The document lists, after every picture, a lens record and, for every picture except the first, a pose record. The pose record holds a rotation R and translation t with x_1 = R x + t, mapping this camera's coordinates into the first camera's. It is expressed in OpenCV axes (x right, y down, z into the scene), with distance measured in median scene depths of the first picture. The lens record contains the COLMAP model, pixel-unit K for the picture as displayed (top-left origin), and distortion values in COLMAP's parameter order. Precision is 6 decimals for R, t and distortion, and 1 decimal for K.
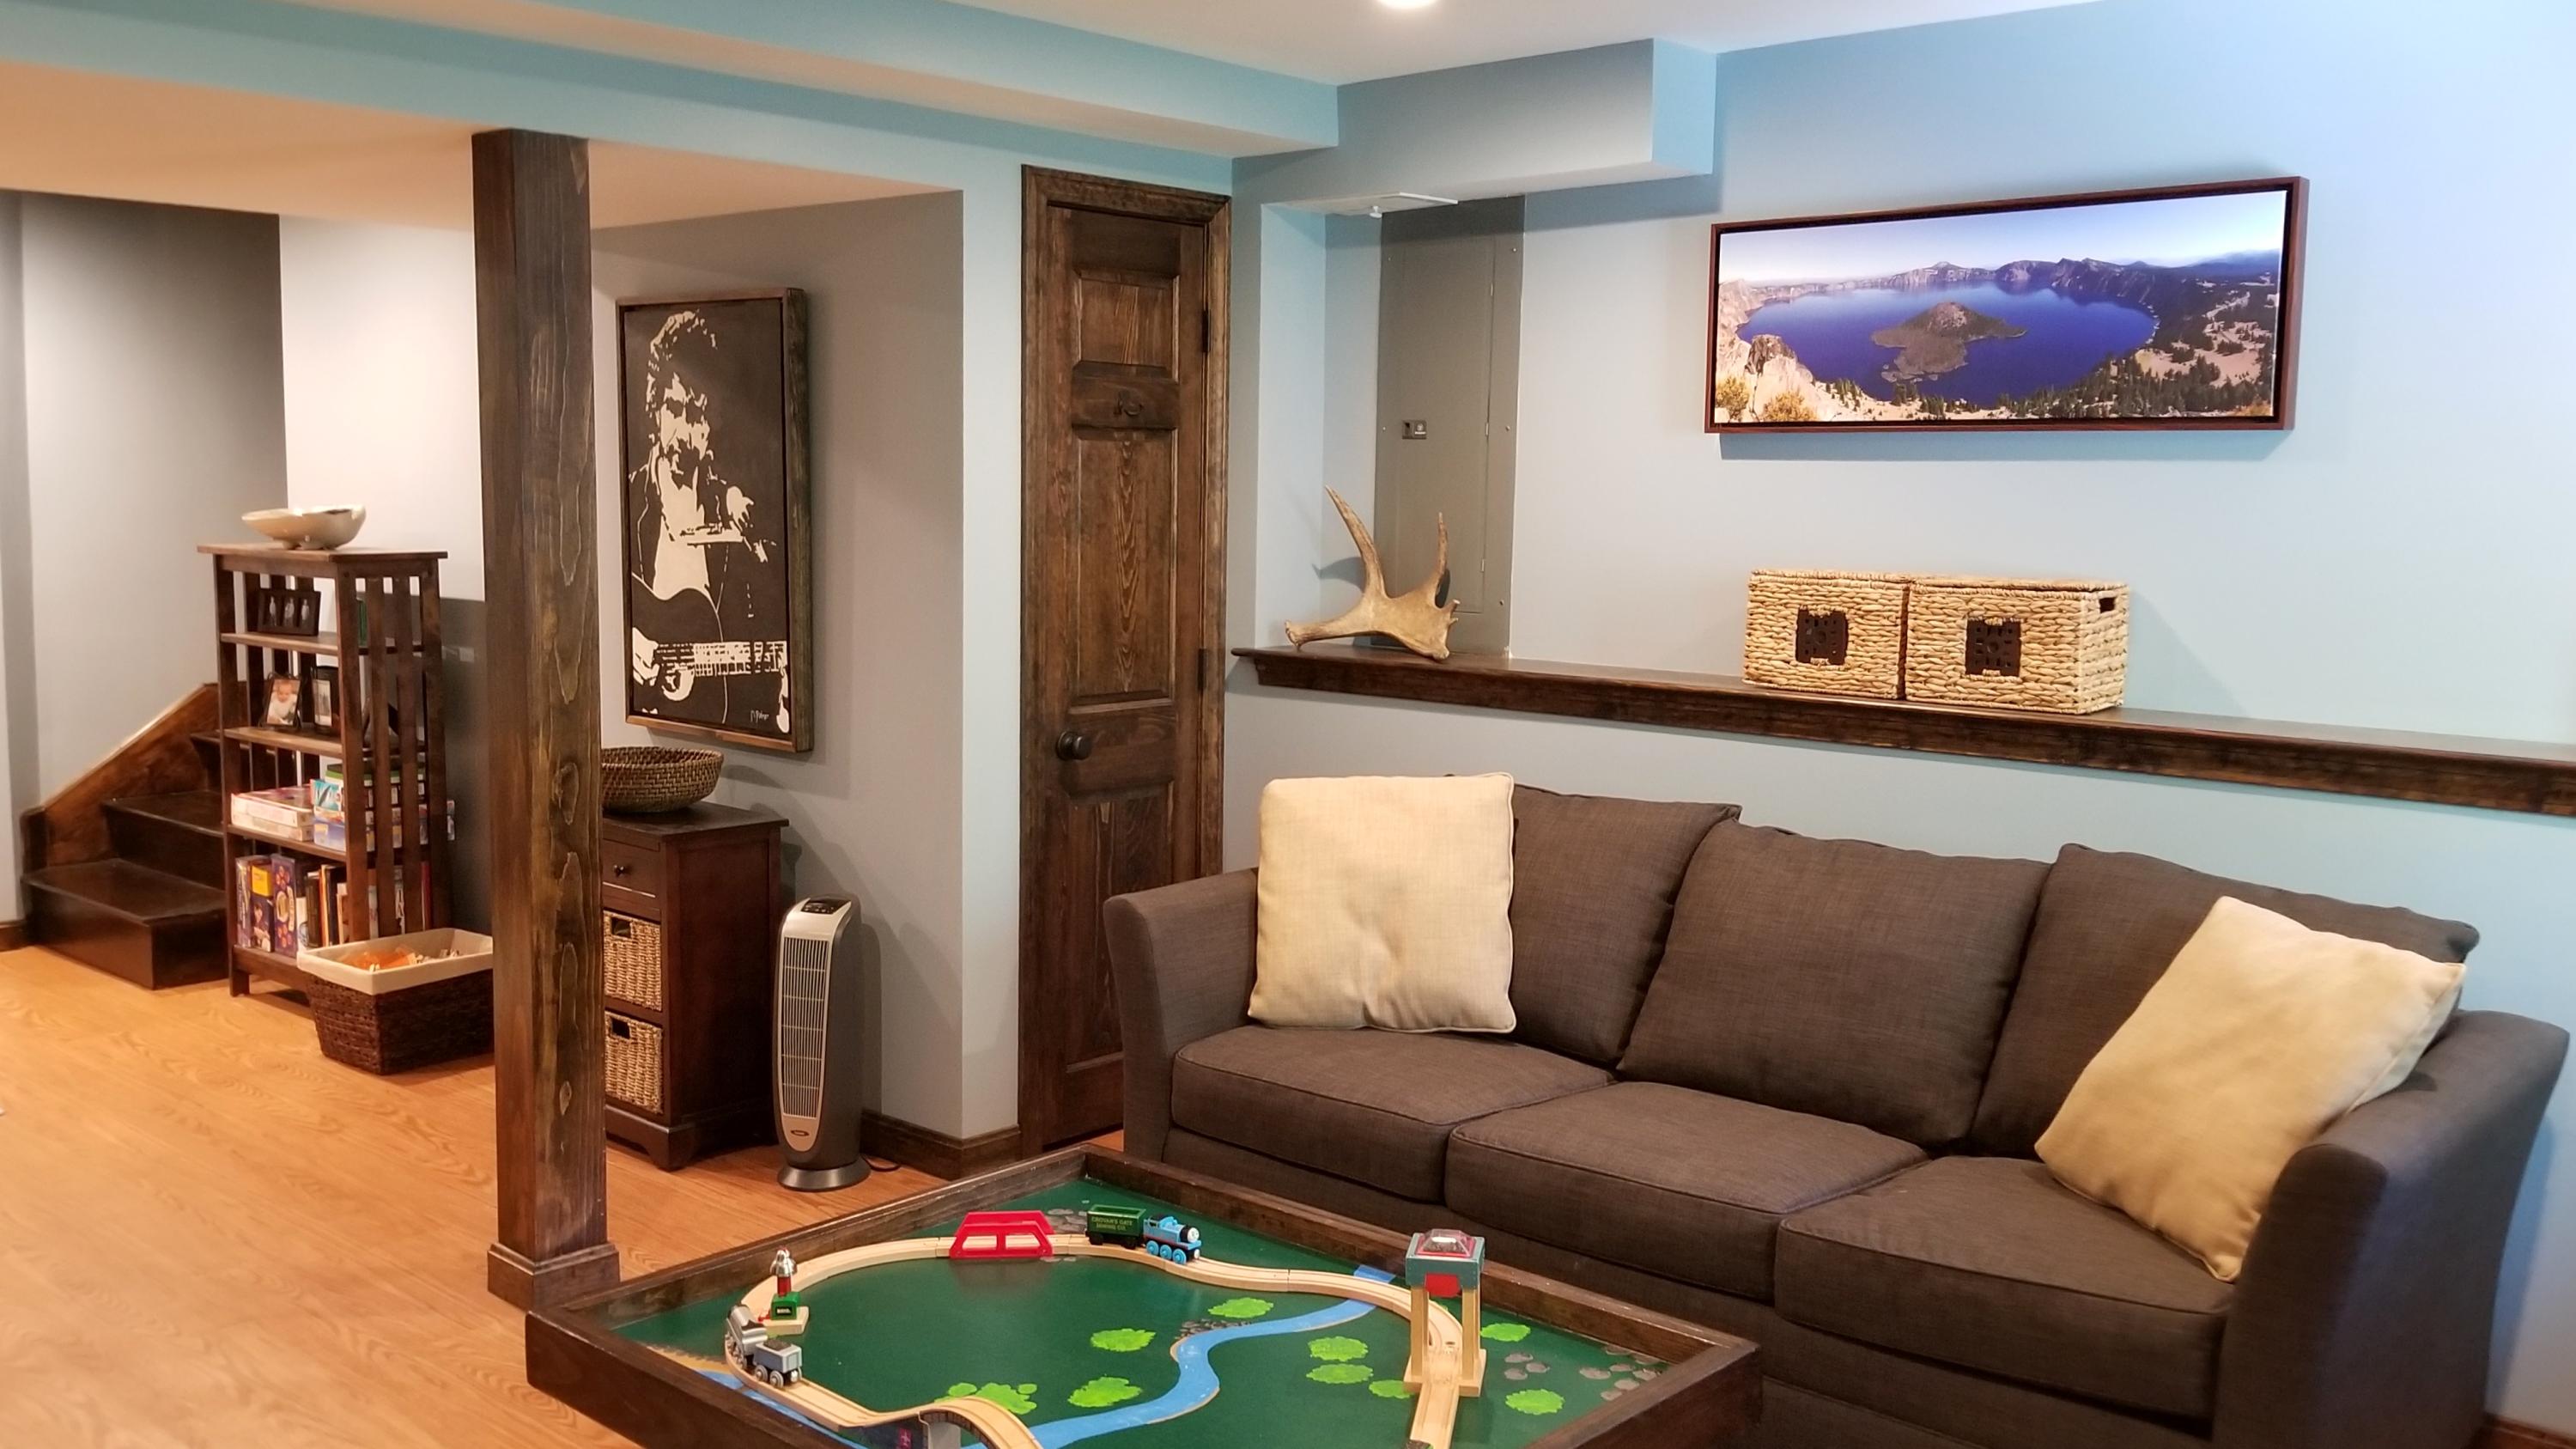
lens RADIAL K [[2056.0, 0, 1279.5], [0, 2056.0, 726.3], [0, 0, 1]] dist [0.048969, -0.111239]
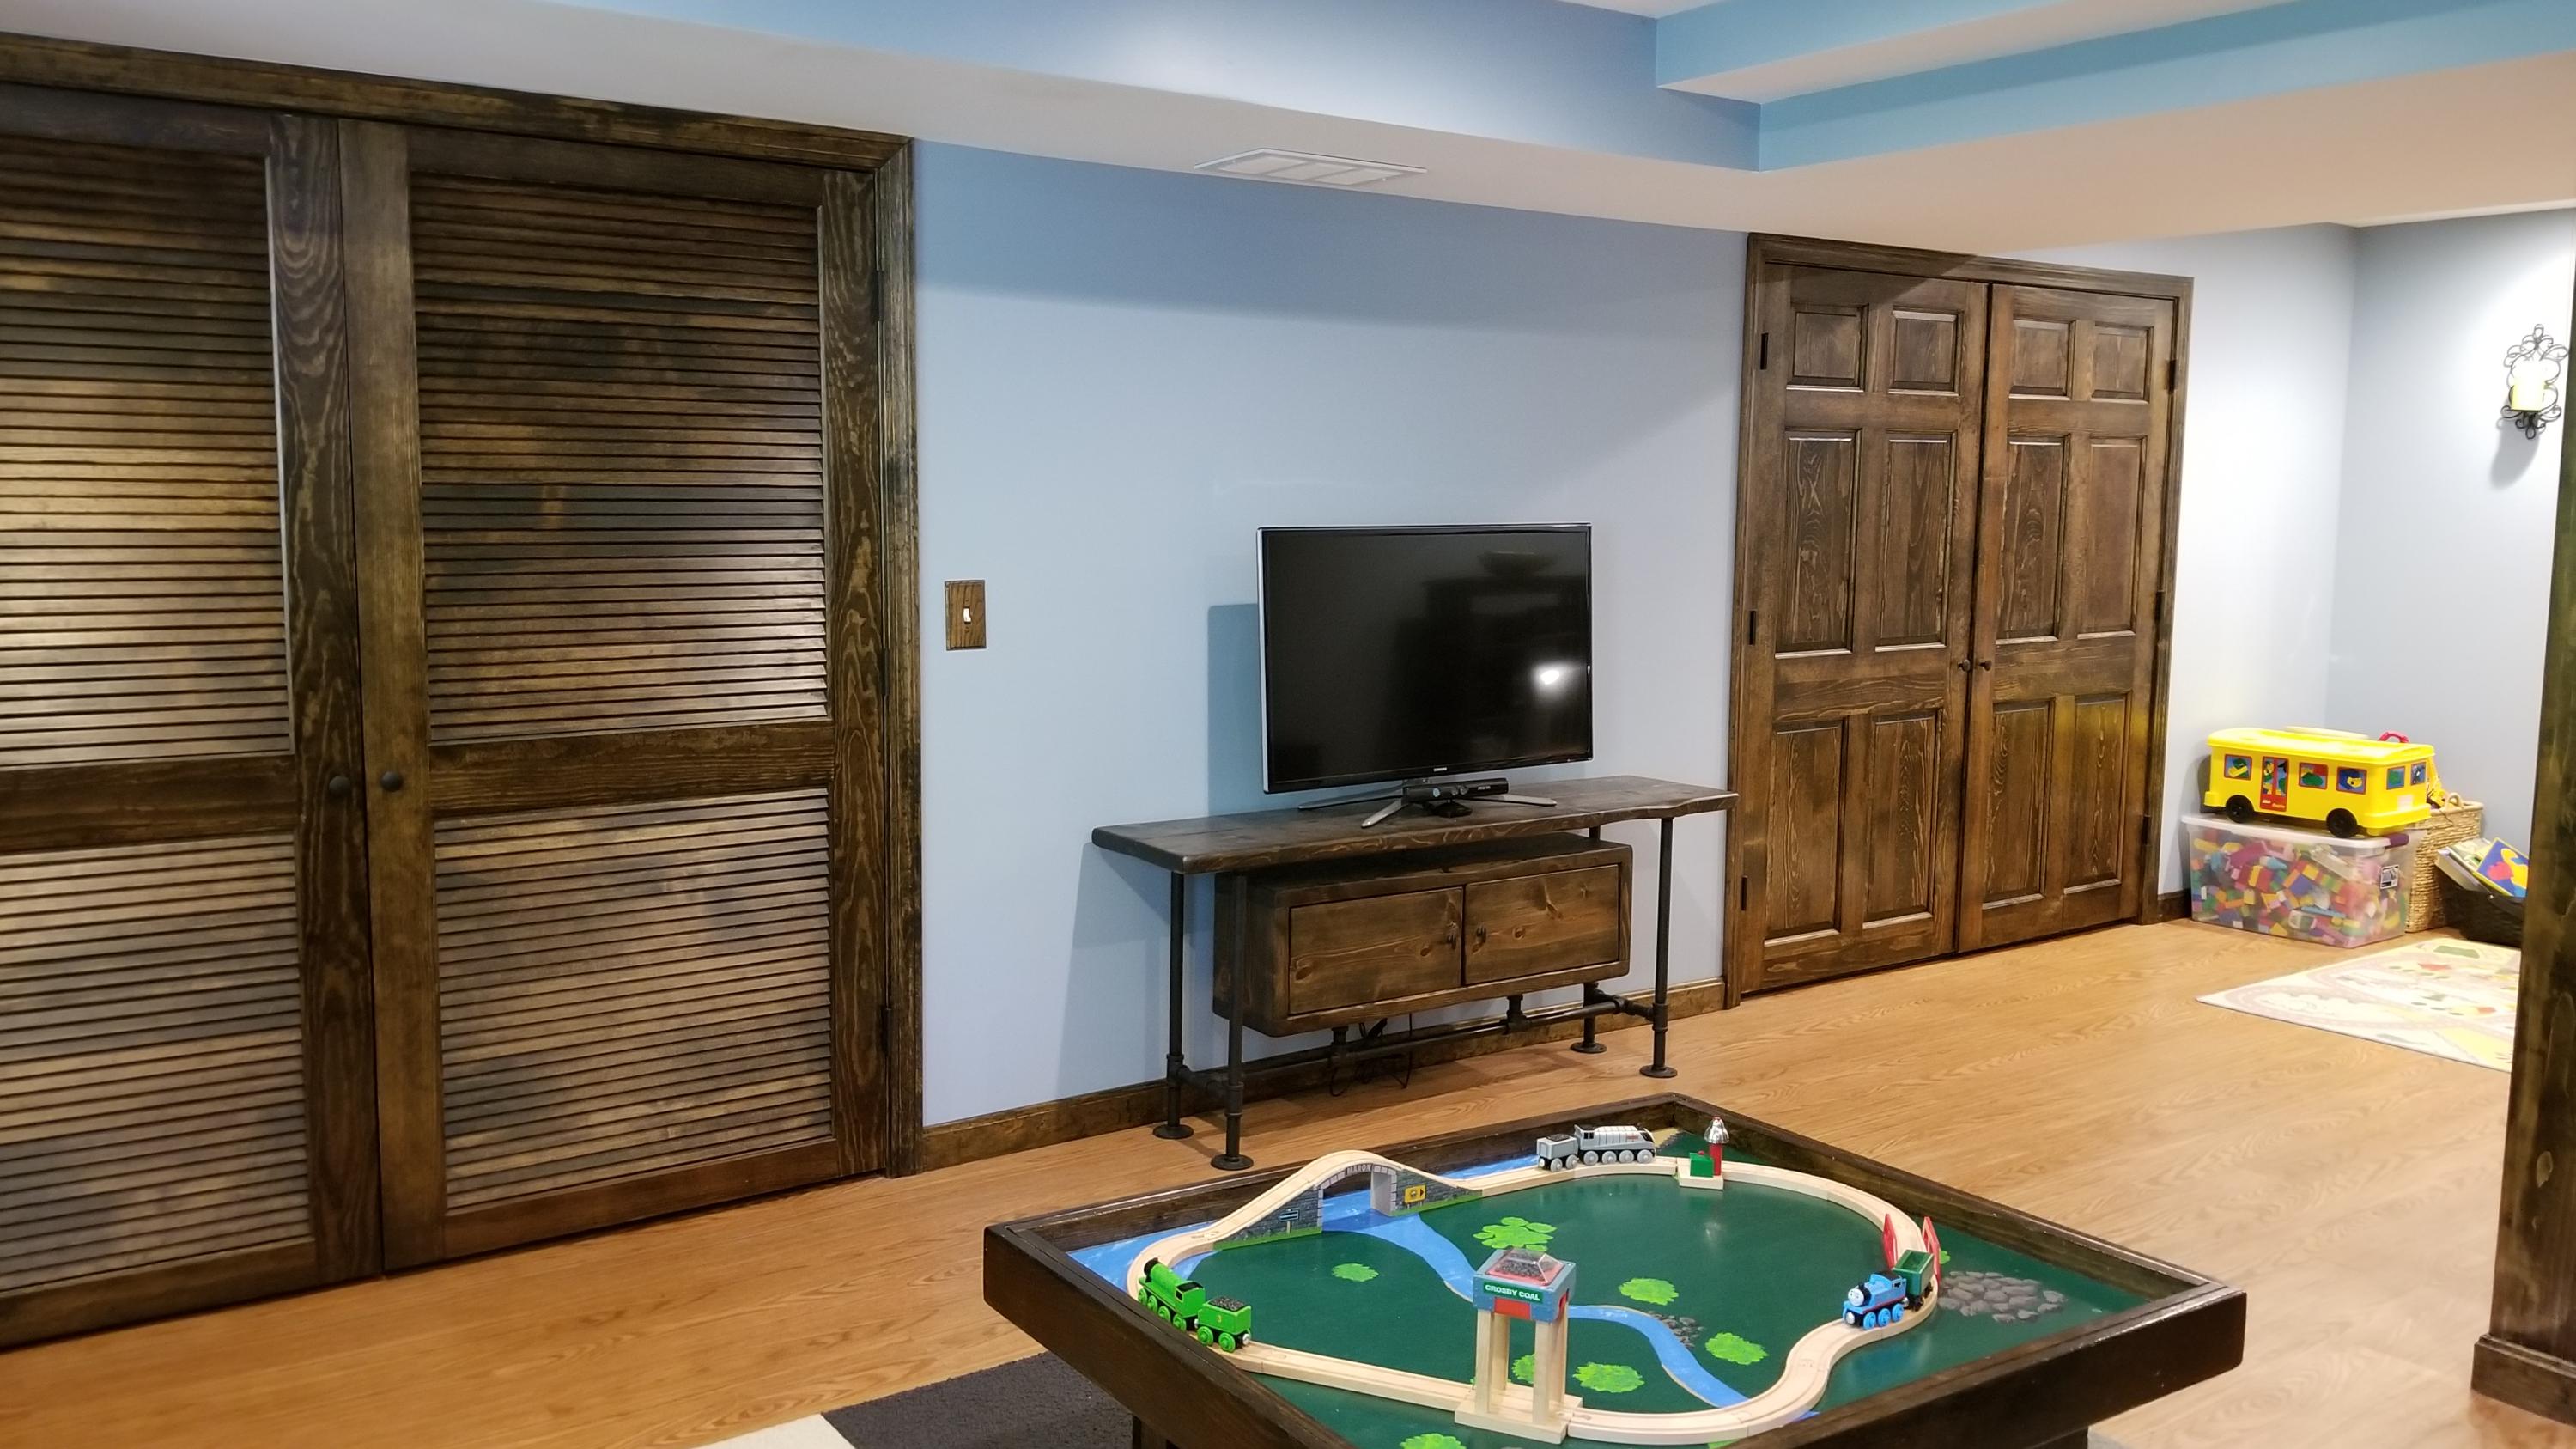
lens RADIAL K [[2056.0, 0, 1291.2], [0, 2056.0, 721.6], [0, 0, 1]] dist [0.048969, -0.111239]
pose [[-0.227649, 0.106576, -0.967893, 0.728465], [-0.120298, 0.983299, 0.136567, -0.071826], [0.966284, 0.147525, -0.211026, 0.812301]]
